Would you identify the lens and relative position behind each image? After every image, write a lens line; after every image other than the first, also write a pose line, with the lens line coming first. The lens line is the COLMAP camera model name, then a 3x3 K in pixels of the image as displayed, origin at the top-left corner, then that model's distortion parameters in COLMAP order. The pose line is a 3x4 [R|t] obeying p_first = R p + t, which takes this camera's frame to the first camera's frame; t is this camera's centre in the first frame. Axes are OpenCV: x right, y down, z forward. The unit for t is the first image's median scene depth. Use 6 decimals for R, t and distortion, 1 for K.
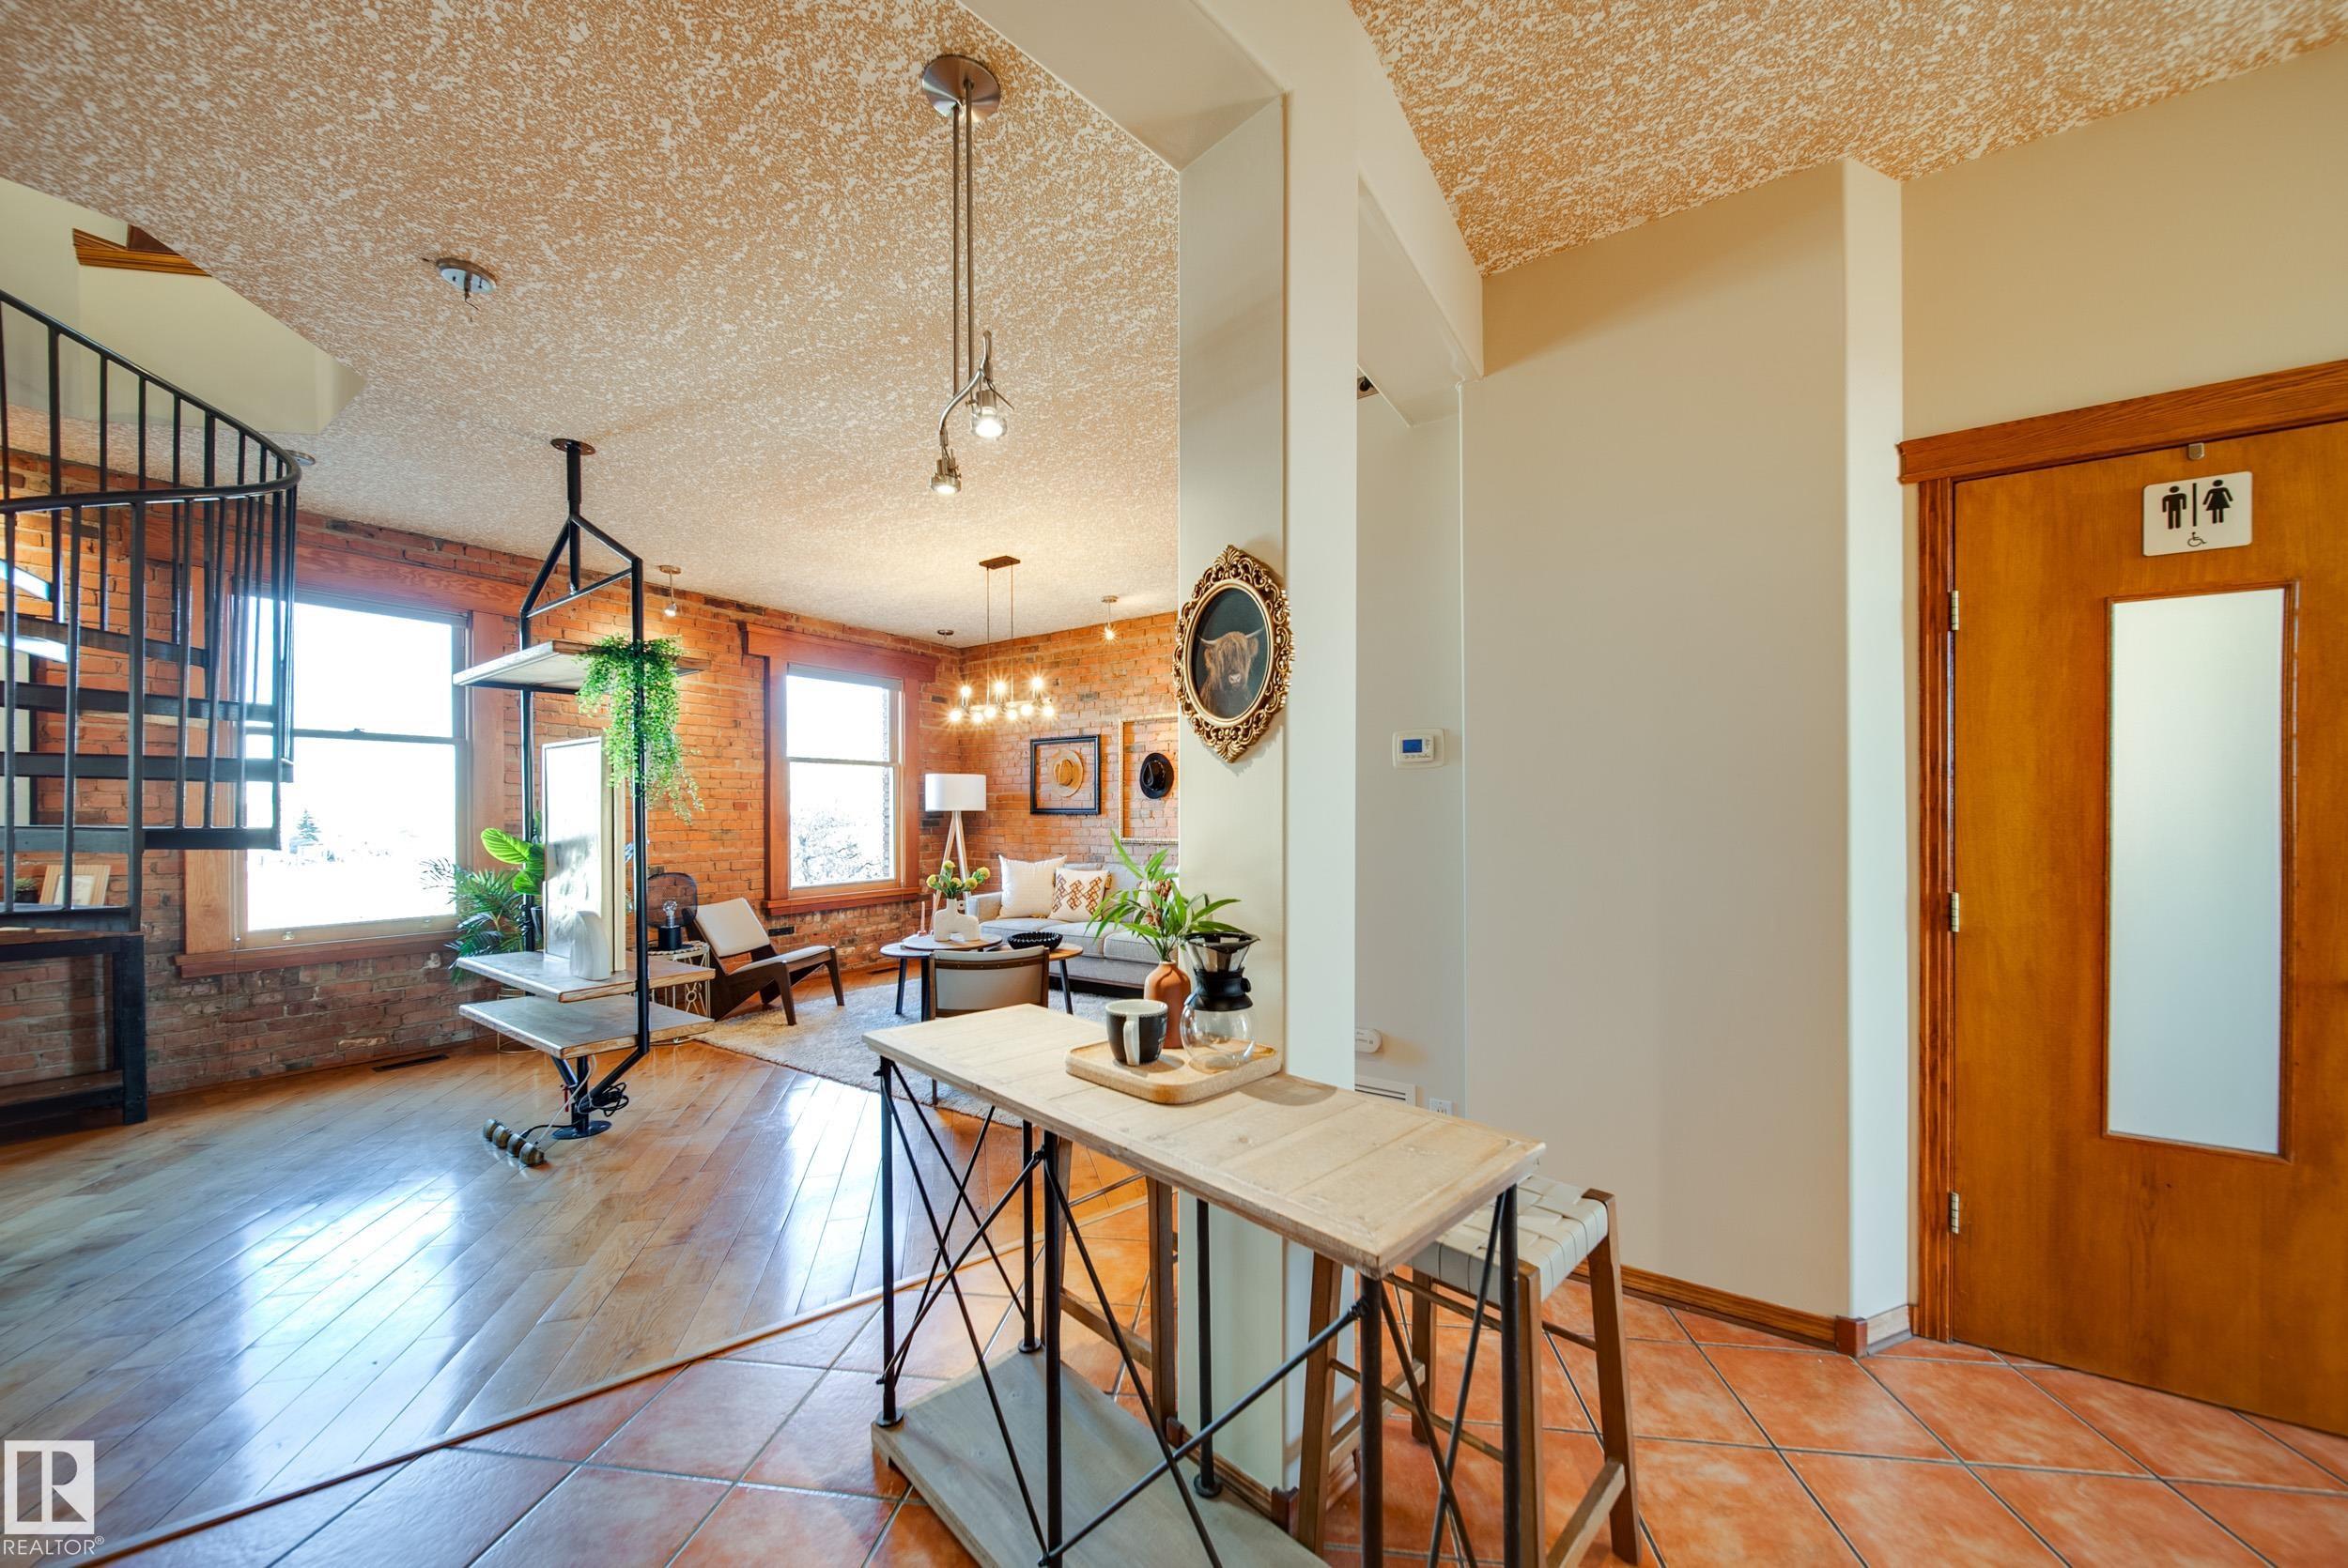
lens RADIAL K [[834.8, 0, 1165.2], [0, 834.8, 825.8], [0, 0, 1]] dist [-0.000524, -0.000029]
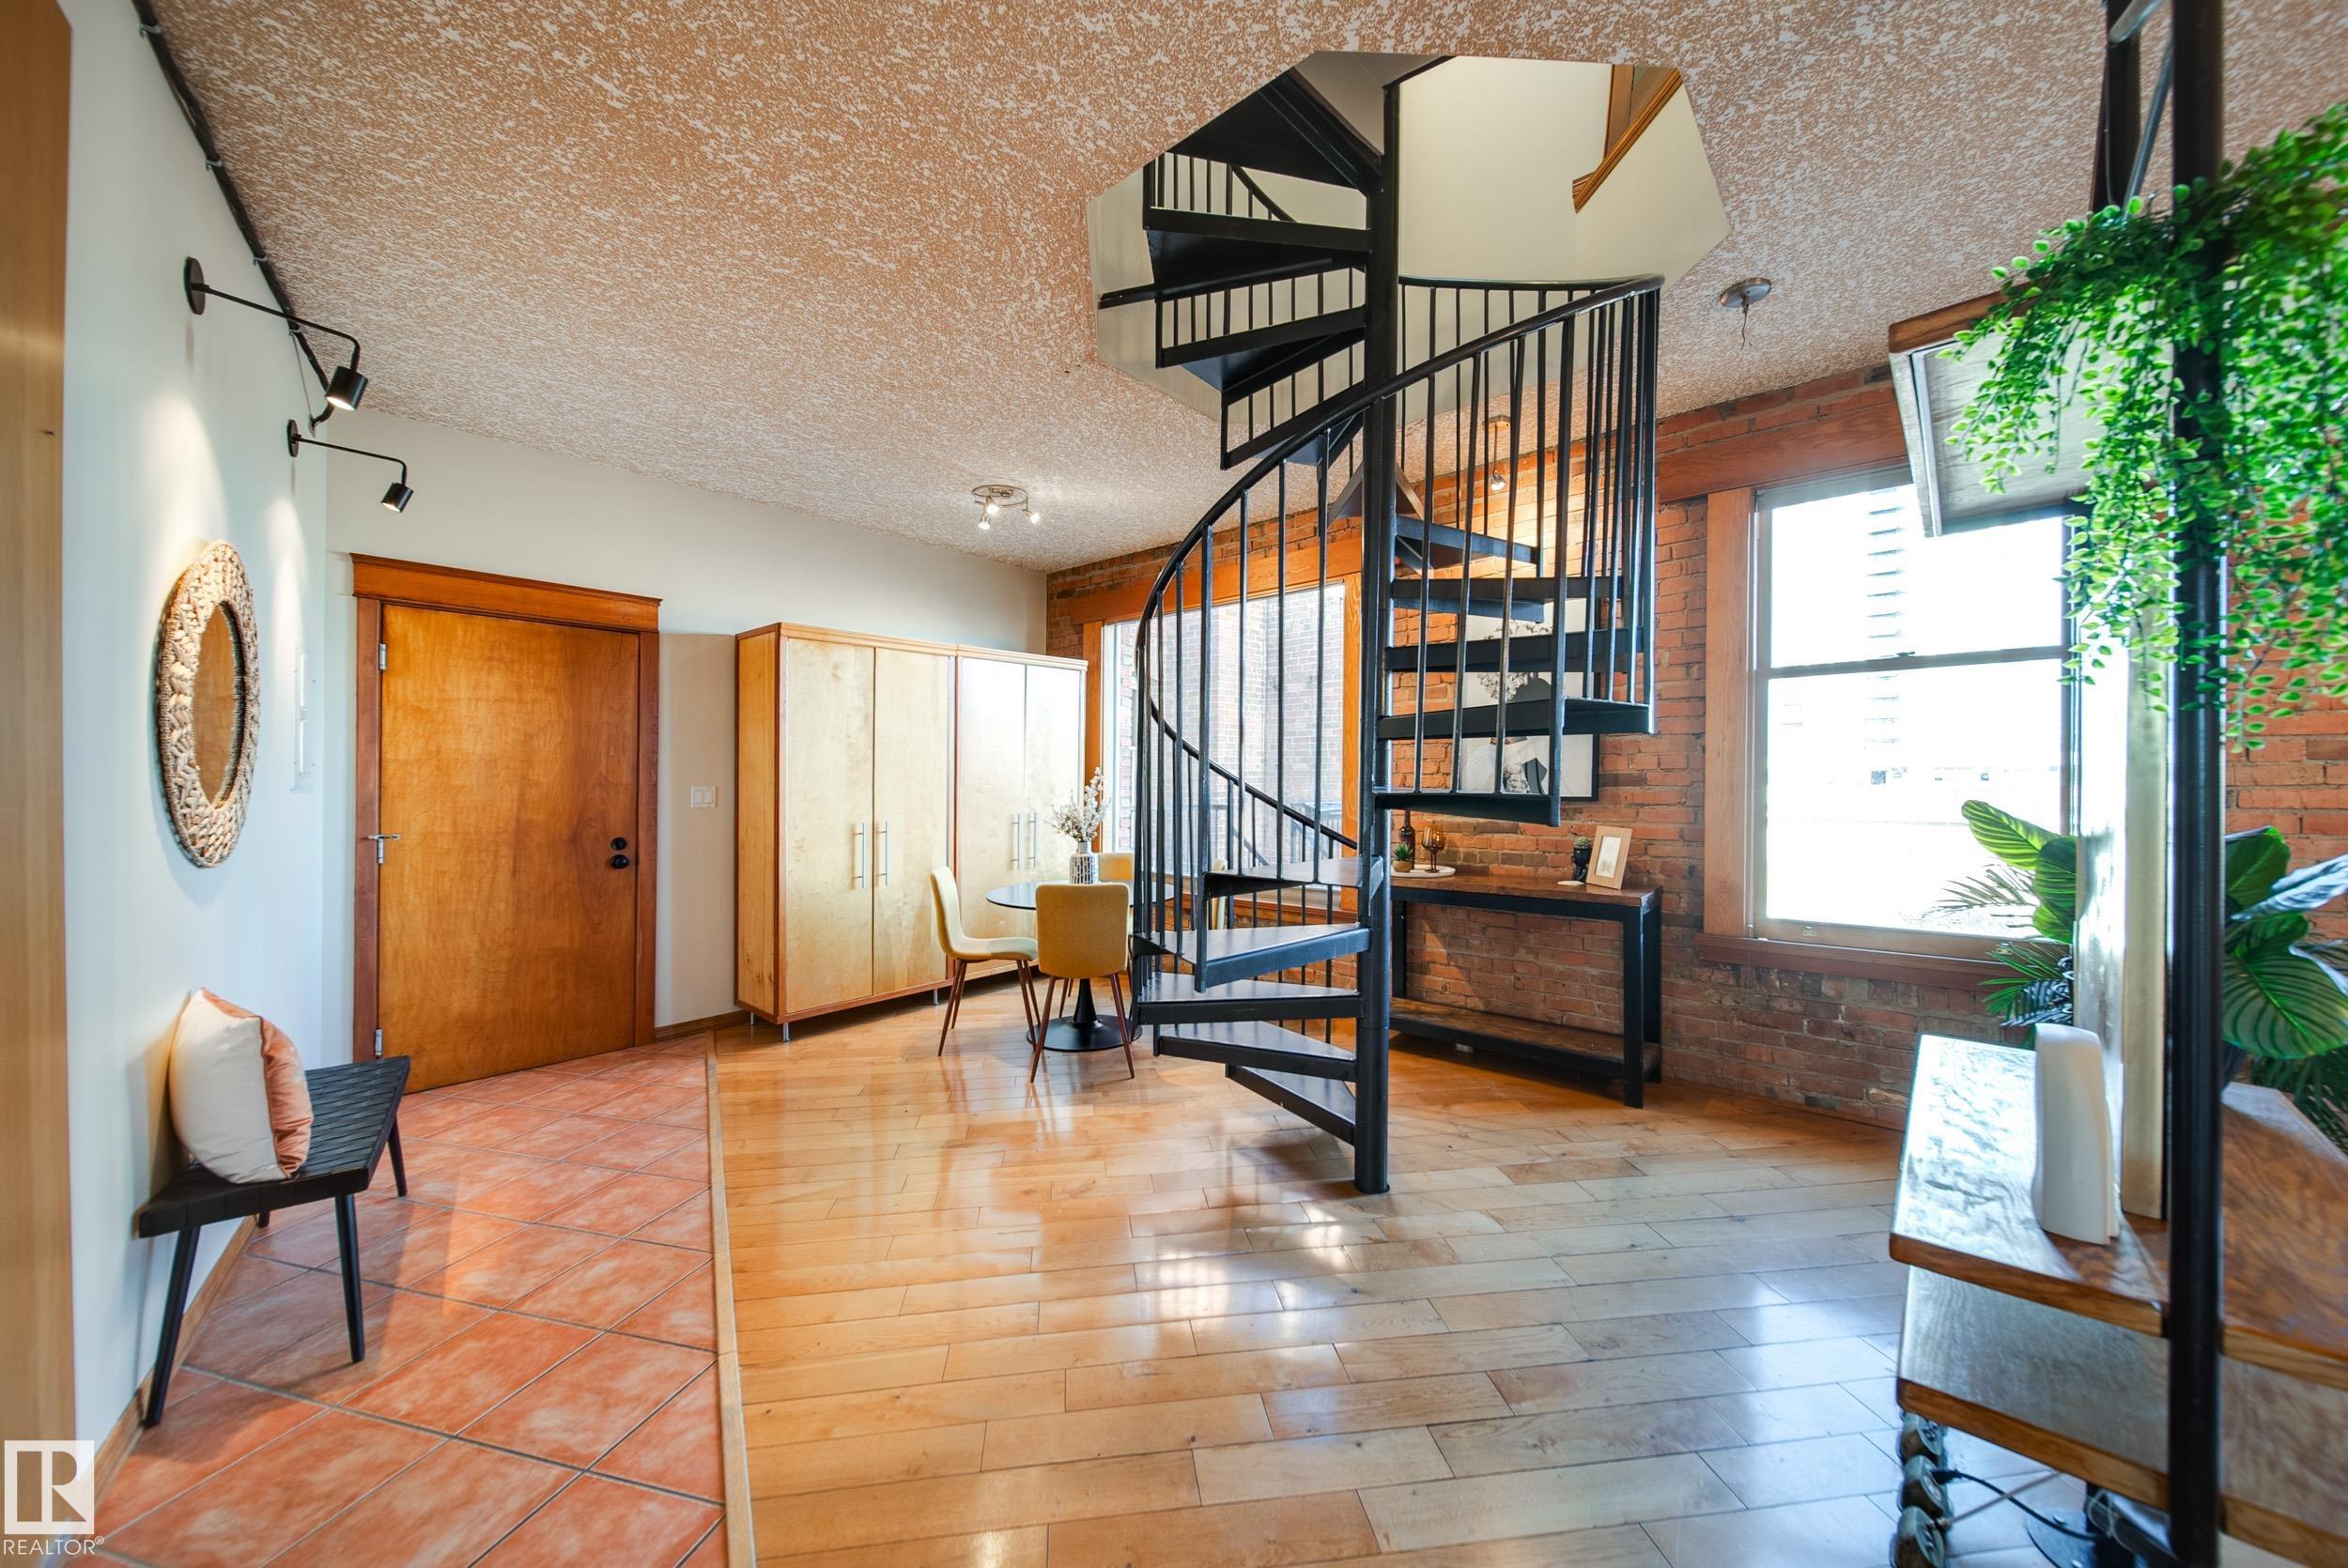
lens RADIAL K [[828.4, 0, 1174.0], [0, 828.4, 784.0], [0, 0, 1]] dist [-0.000611, -0.001235]
pose [[-0.118042, 0.003937, -0.993001, -0.140754], [-0.009971, 0.999937, 0.005149, -0.002159], [0.992959, 0.010509, -0.117995, 0.327755]]
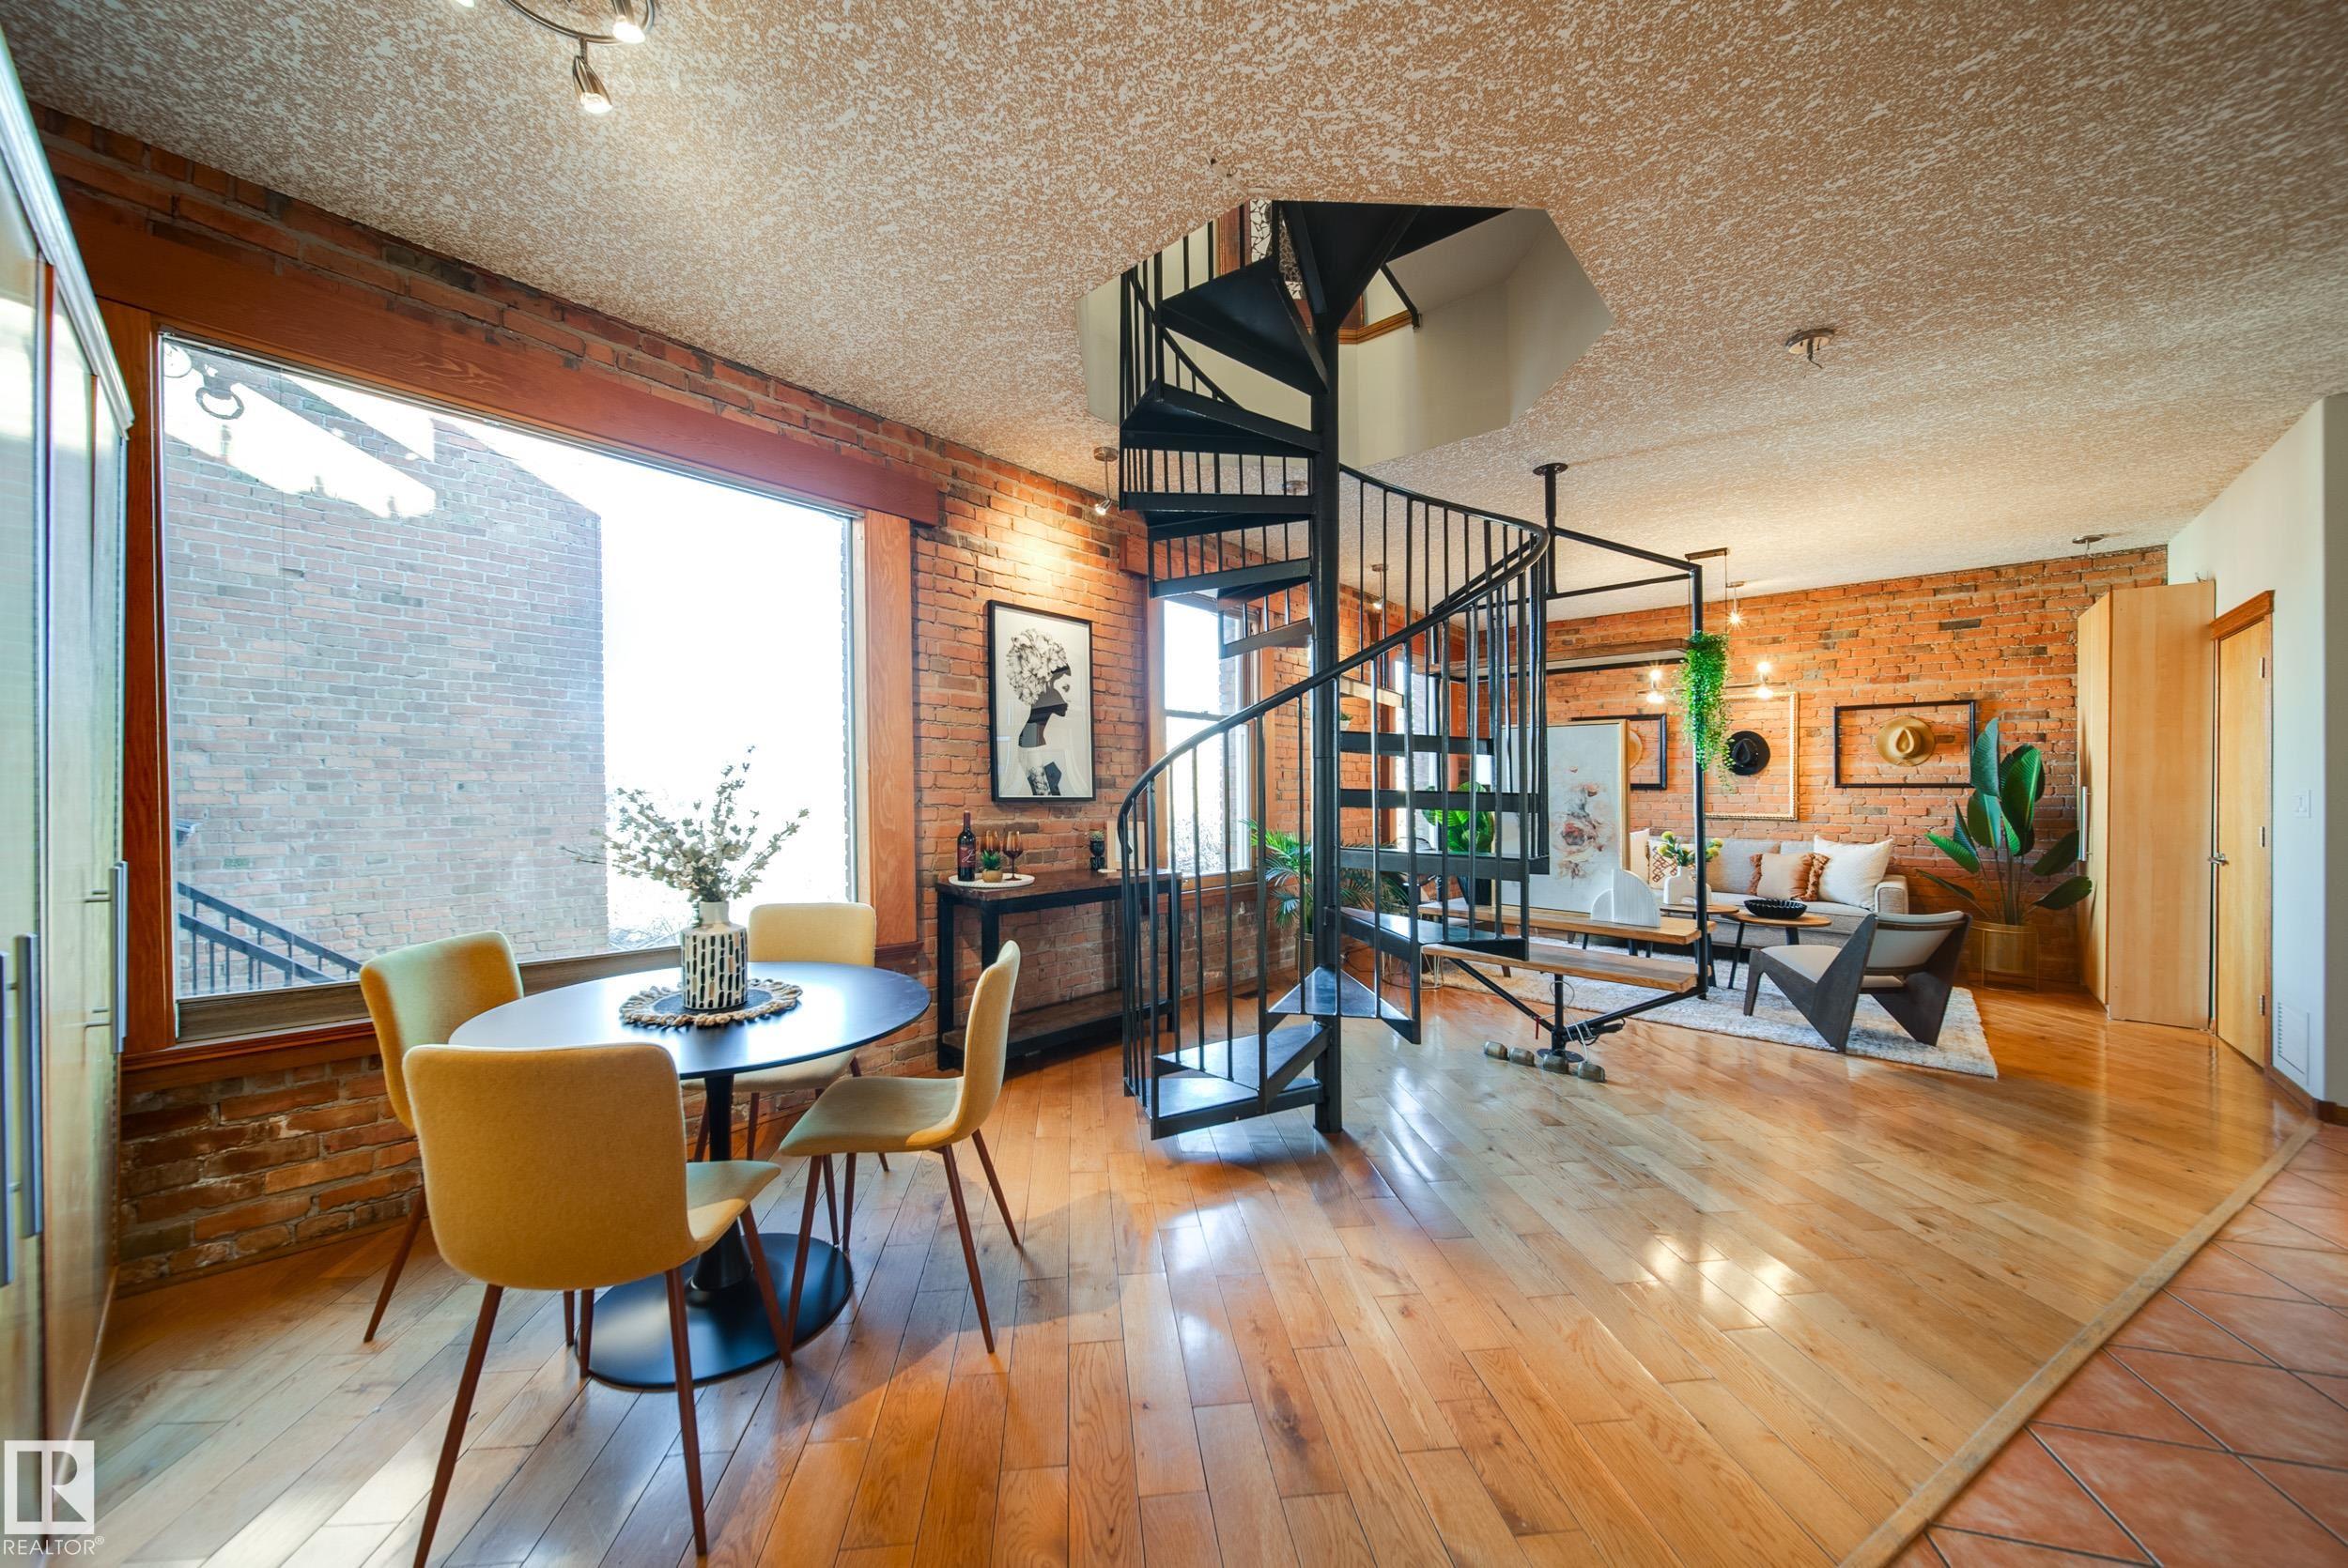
lens RADIAL K [[829.8, 0, 1182.0], [0, 829.8, 790.6], [0, 0, 1]] dist [-0.002749, -0.000562]
pose [[0.990887, 0.011986, -0.134164, -0.584172], [-0.013707, 0.999835, -0.011907, 0.008533], [0.133999, 0.013638, 0.990888, -0.114874]]
